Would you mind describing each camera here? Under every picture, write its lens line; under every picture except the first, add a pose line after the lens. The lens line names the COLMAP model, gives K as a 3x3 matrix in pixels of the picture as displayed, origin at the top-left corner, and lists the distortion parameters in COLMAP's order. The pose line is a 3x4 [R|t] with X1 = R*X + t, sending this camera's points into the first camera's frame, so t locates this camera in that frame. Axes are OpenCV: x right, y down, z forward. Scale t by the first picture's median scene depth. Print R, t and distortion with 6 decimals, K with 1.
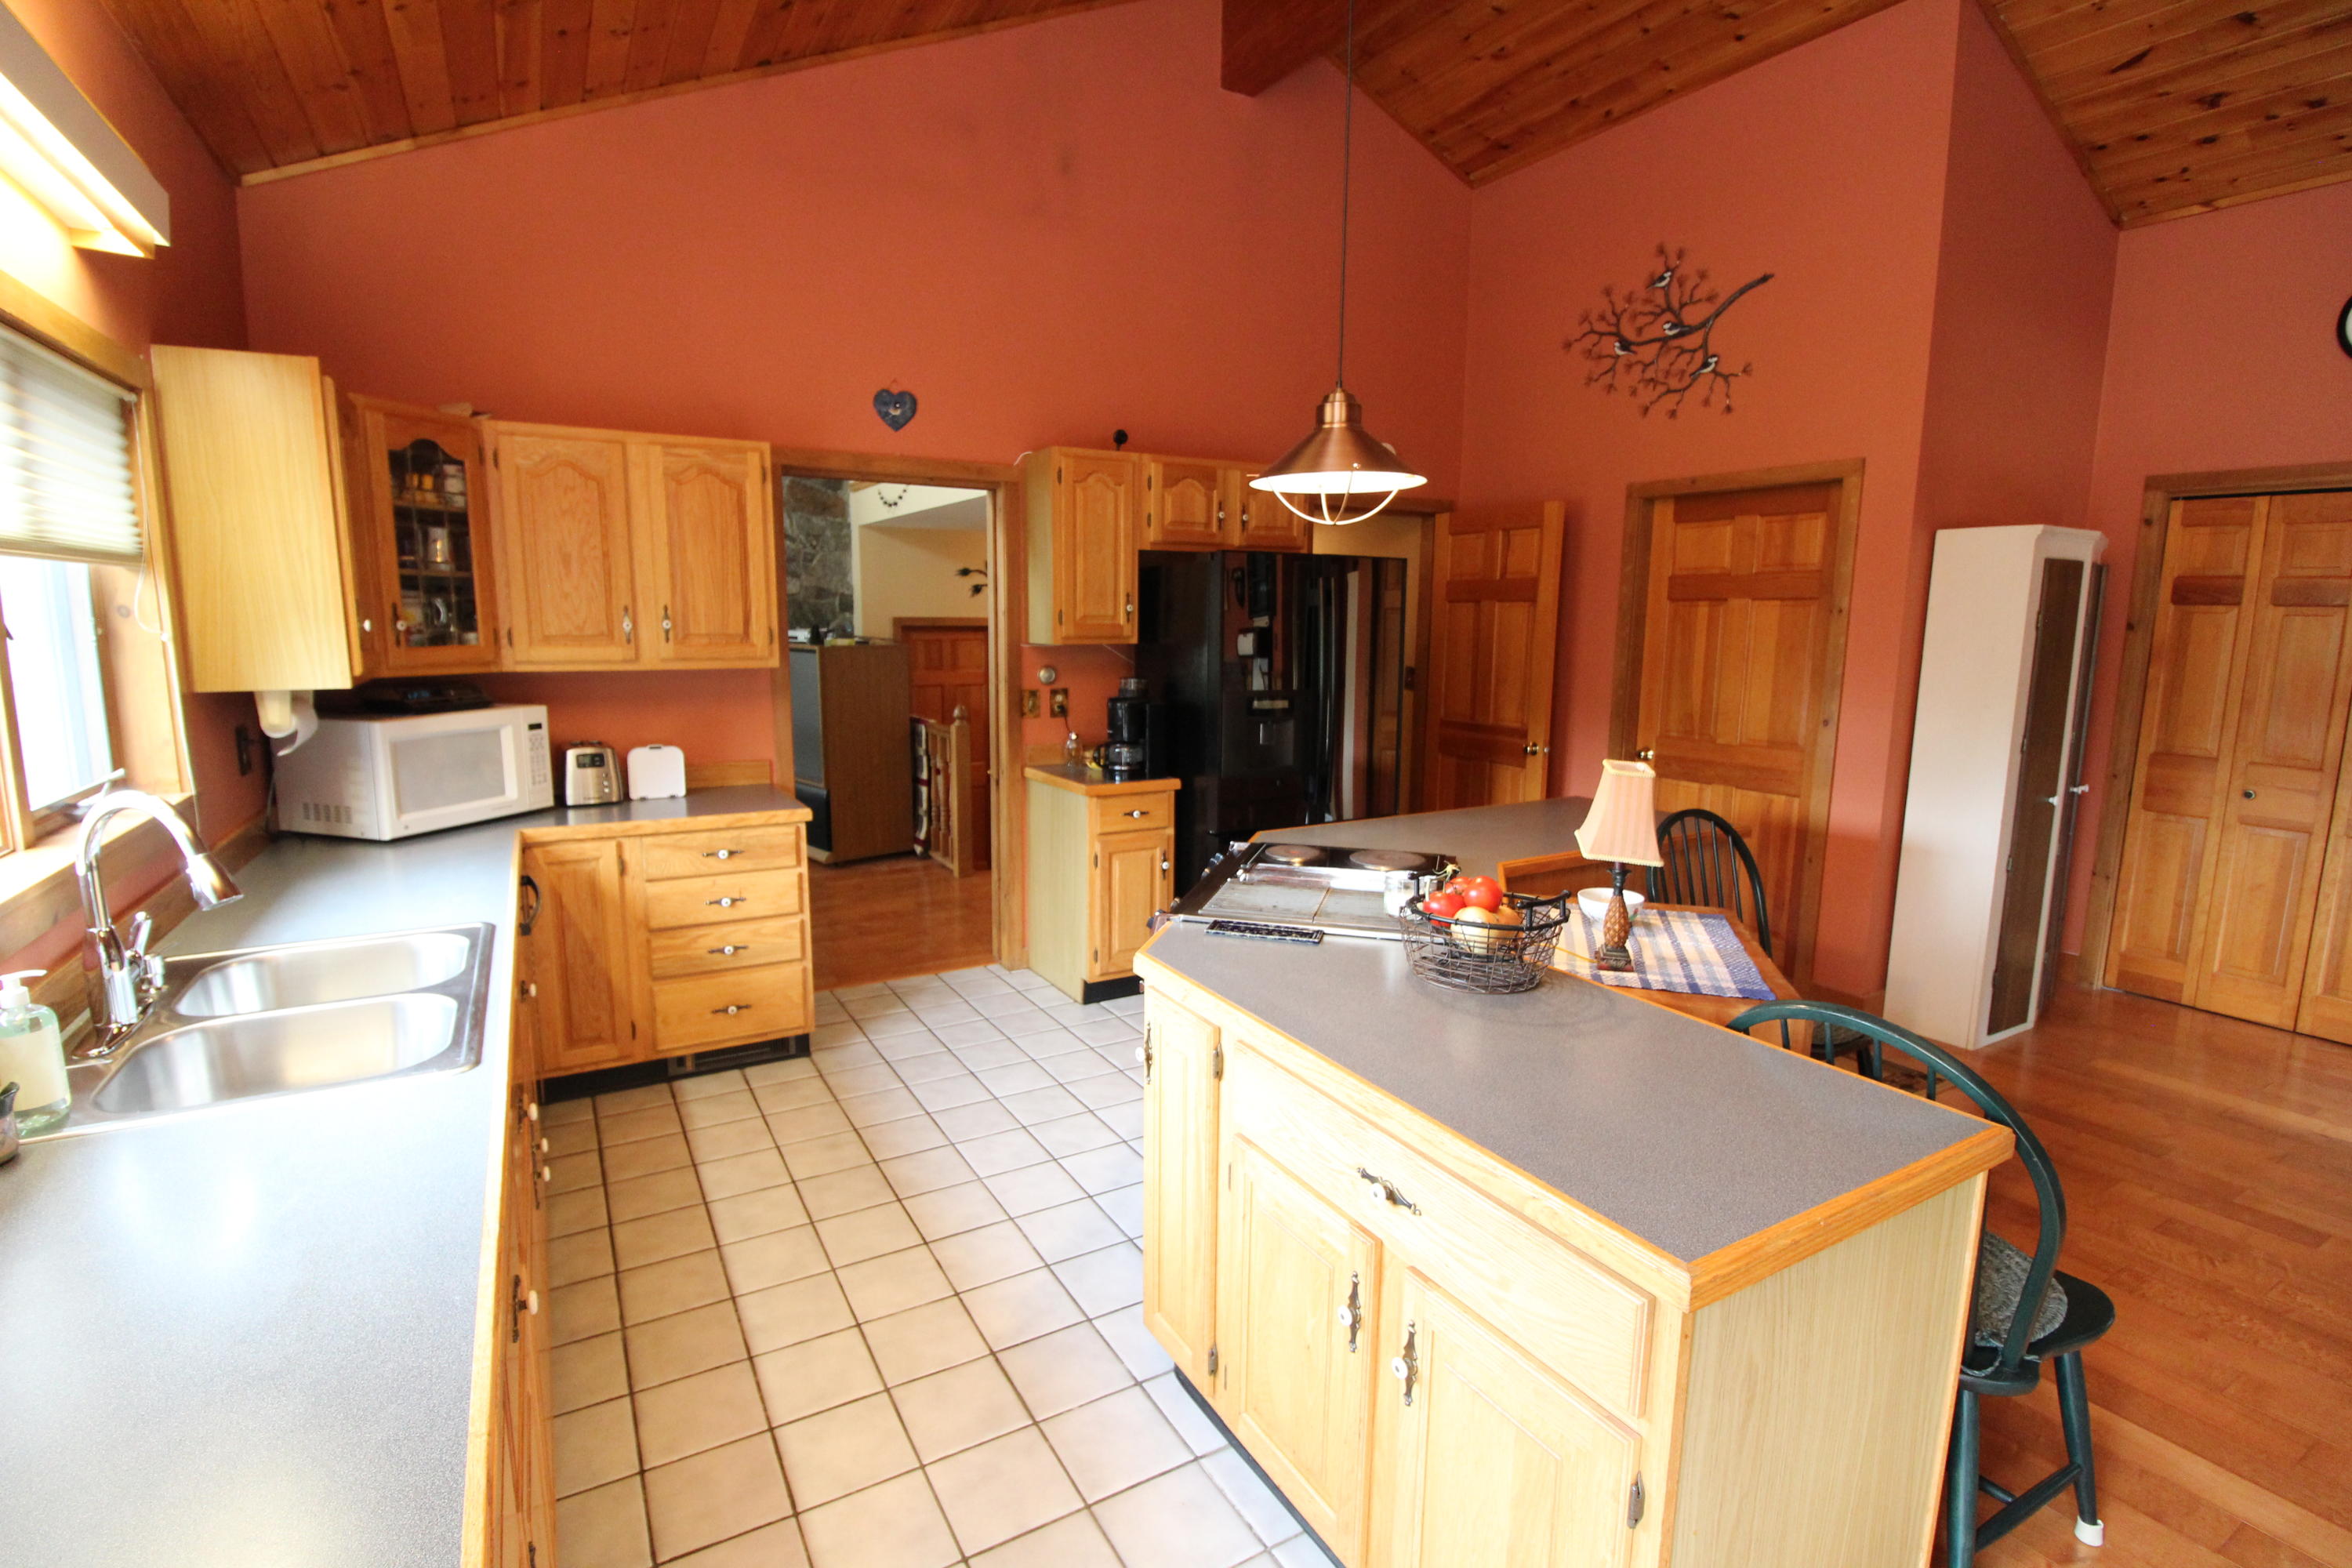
lens RADIAL K [[1084.6, 0, 1157.2], [0, 1084.6, 771.4], [0, 0, 1]] dist [0.000488, -0.013254]
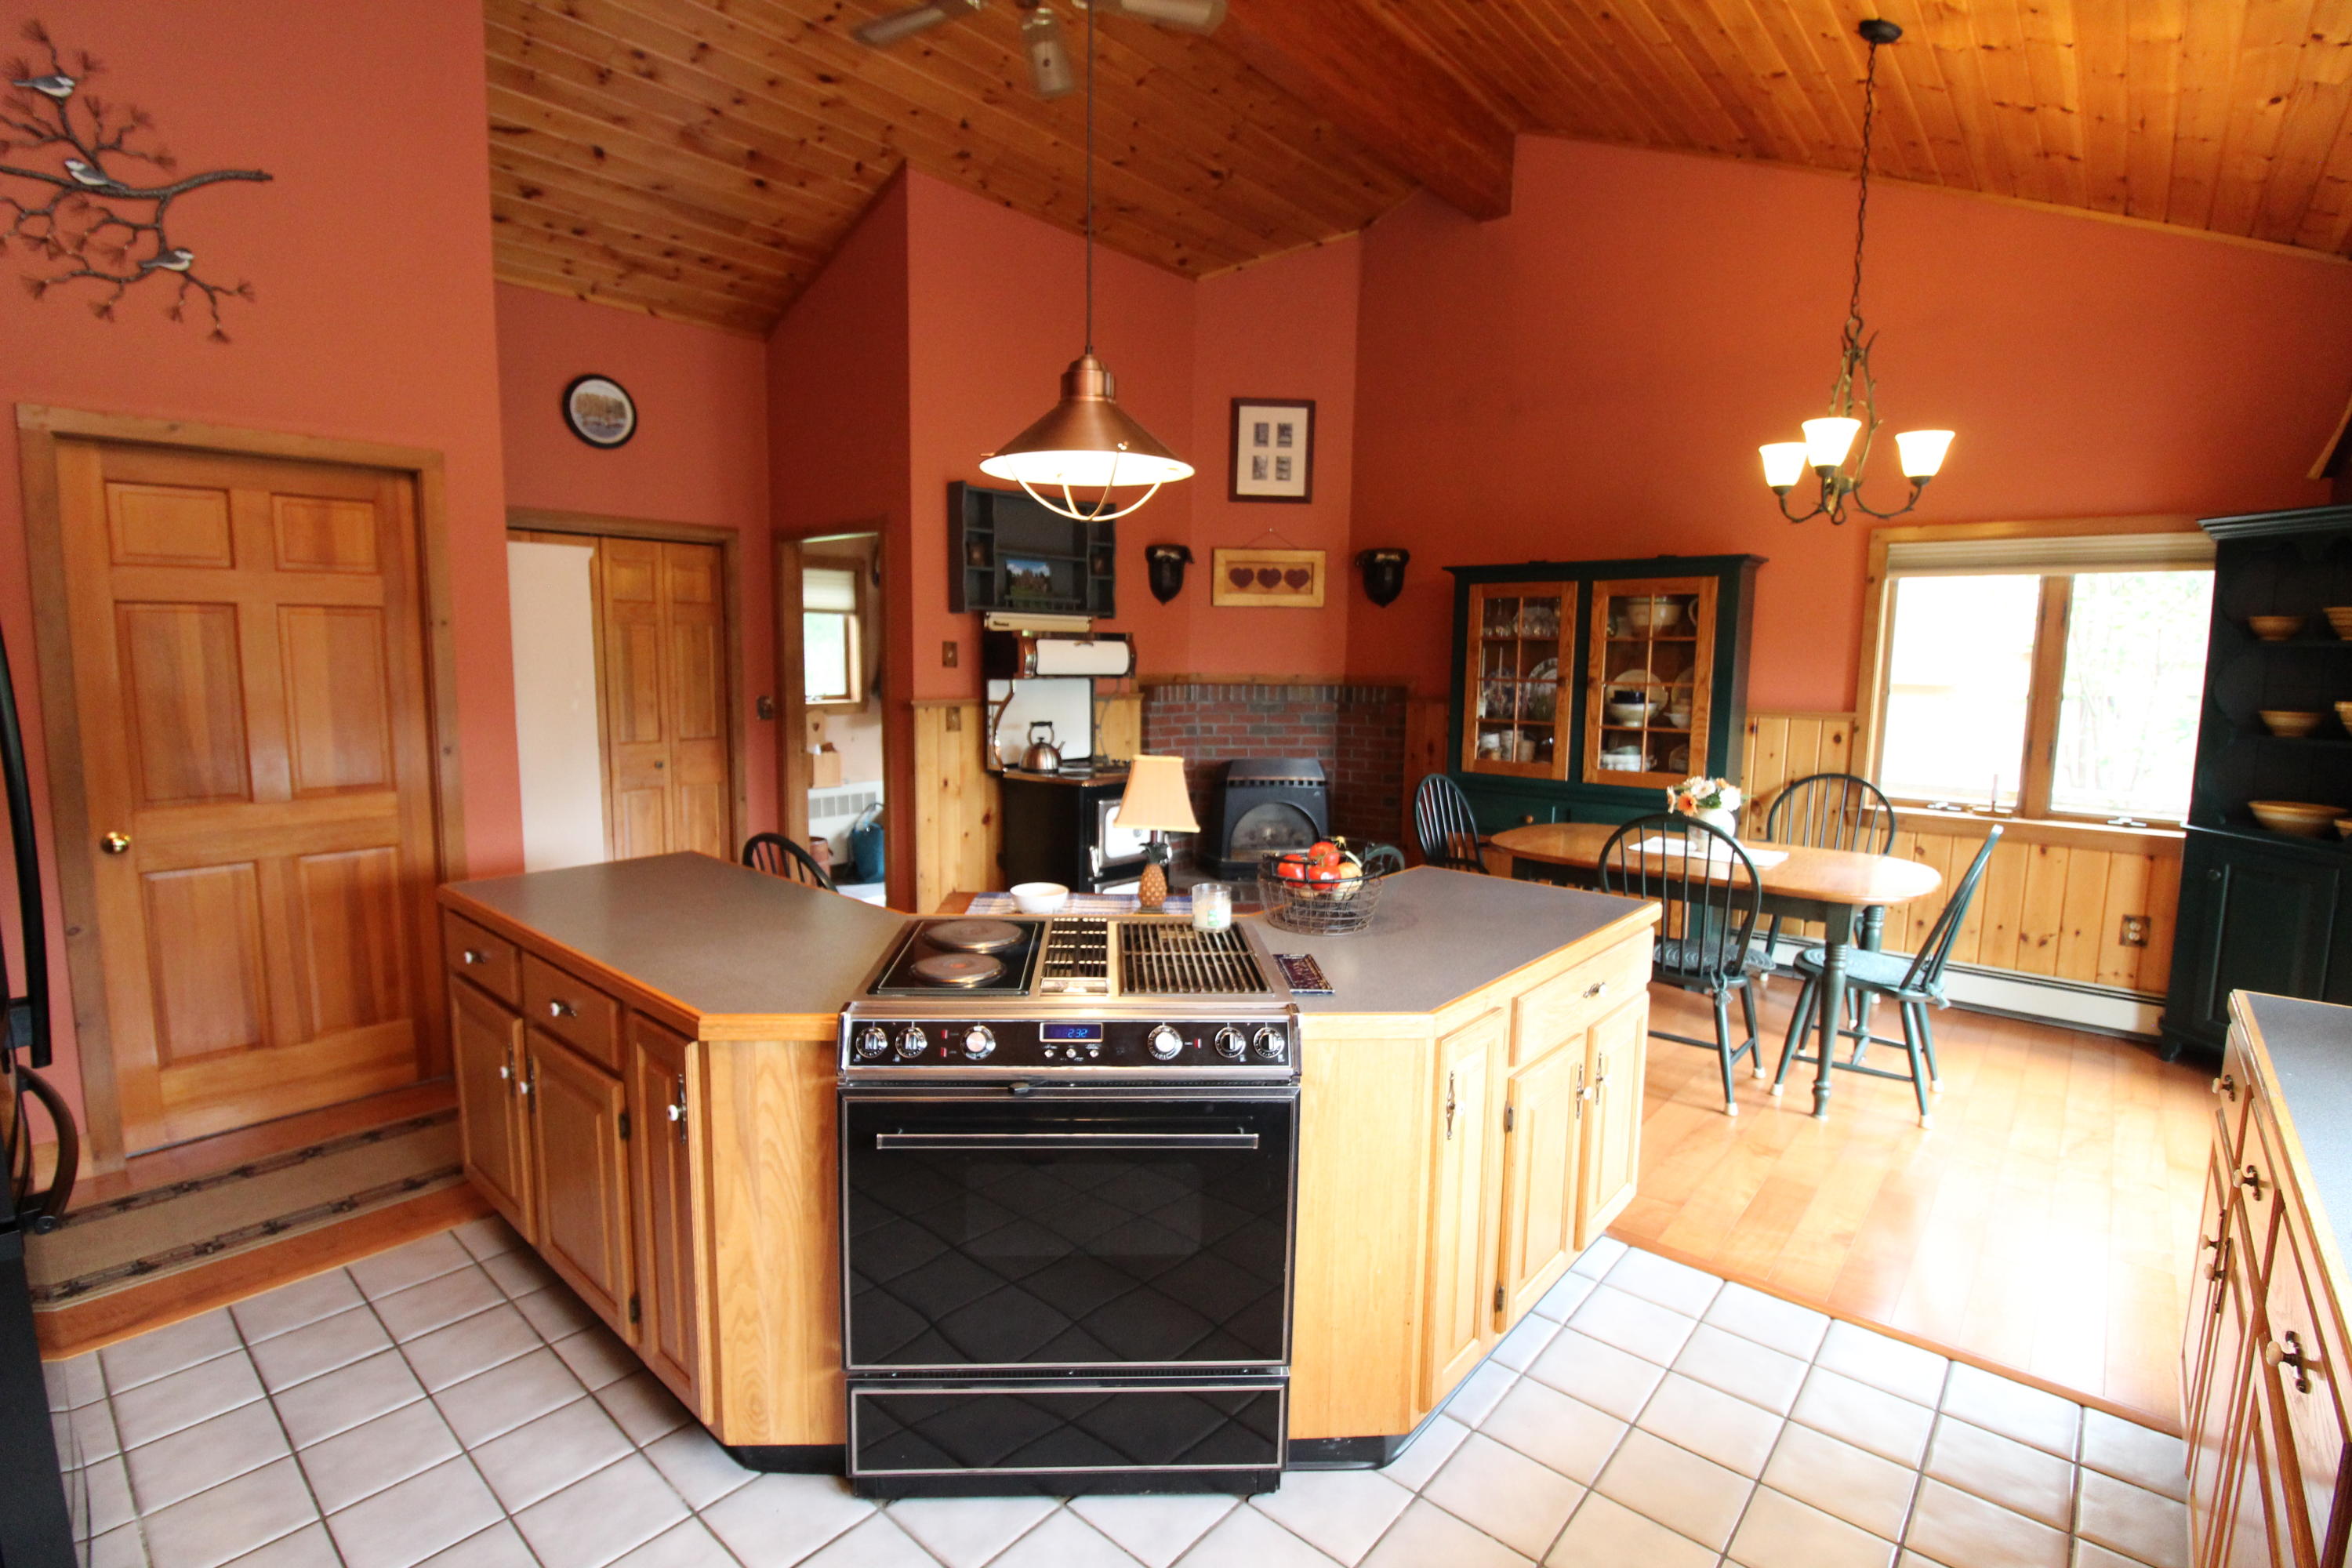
lens RADIAL K [[1084.6, 0, 1157.2], [0, 1084.6, 771.4], [0, 0, 1]] dist [0.000488, -0.013254]
pose [[-0.324213, -0.116283, 0.938810, -0.365743], [0.124604, 0.978520, 0.164233, -0.093588], [-0.937742, 0.170226, -0.302760, 0.682756]]
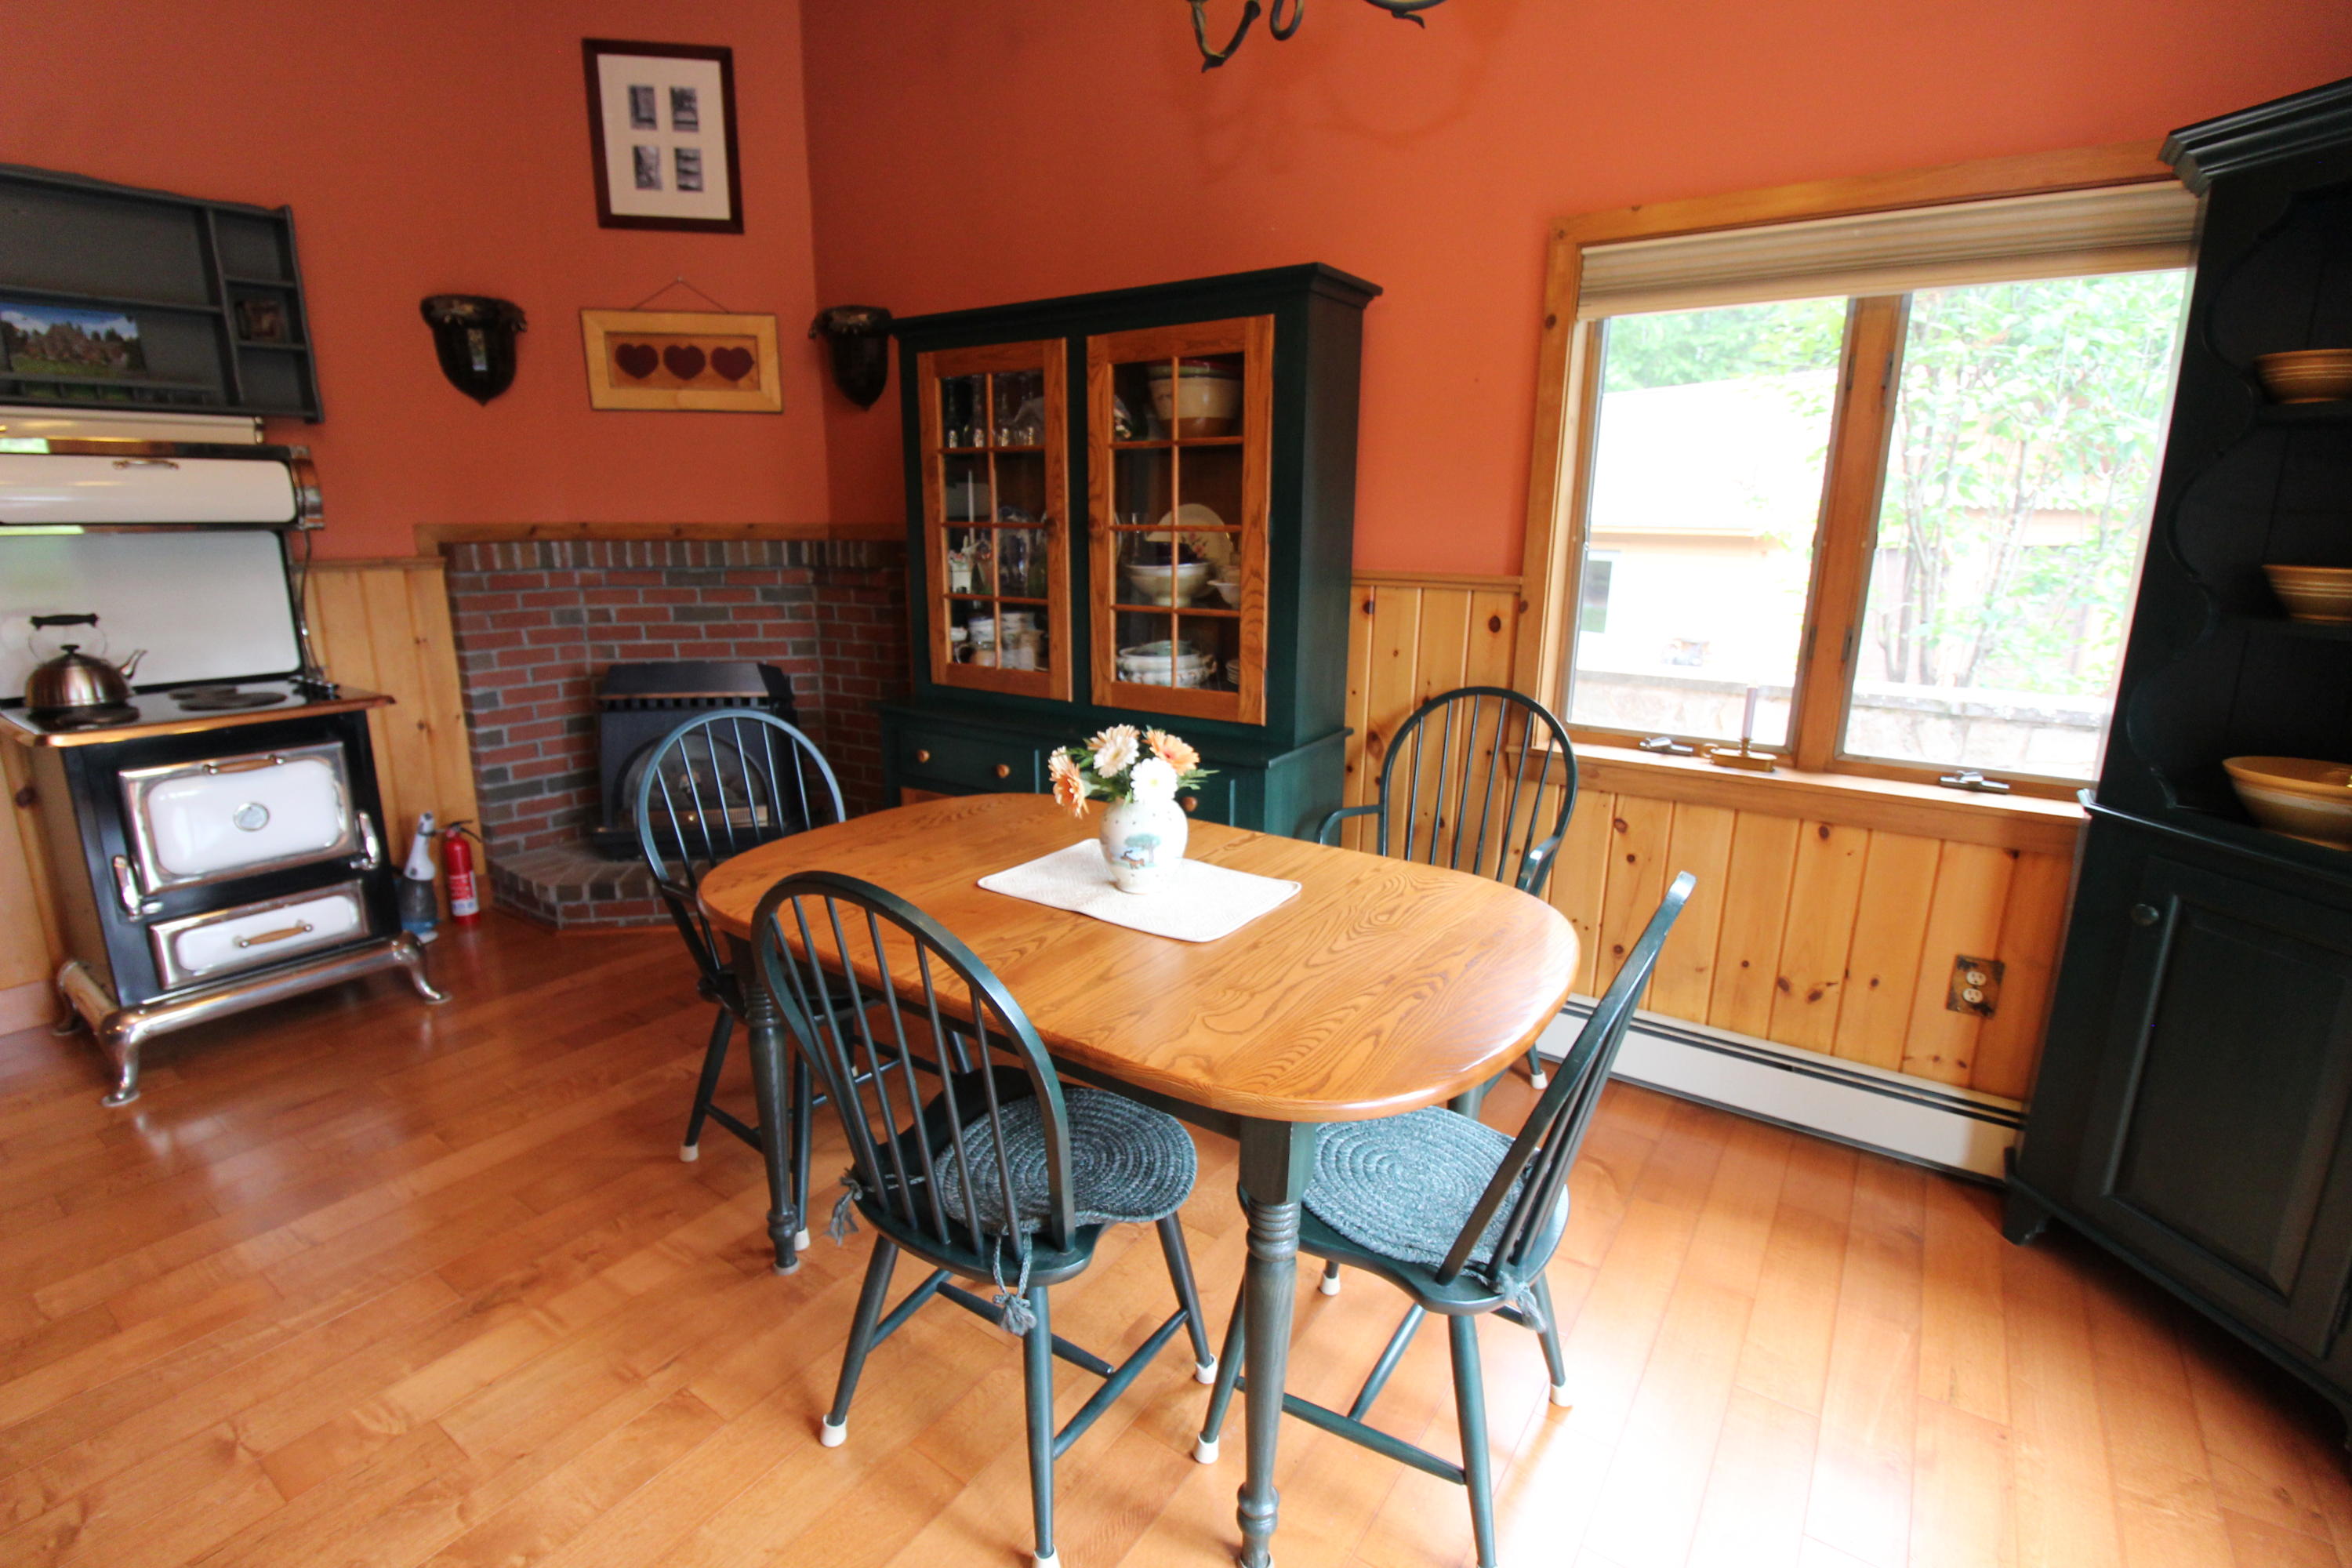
lens RADIAL K [[1084.6, 0, 1157.2], [0, 1084.6, 771.4], [0, 0, 1]] dist [0.000488, -0.013254]
pose [[-0.425986, -0.217540, 0.878187, -0.244904], [0.124355, 0.947371, 0.295000, -0.054650], [-0.896142, 0.234873, -0.376515, 0.480178]]
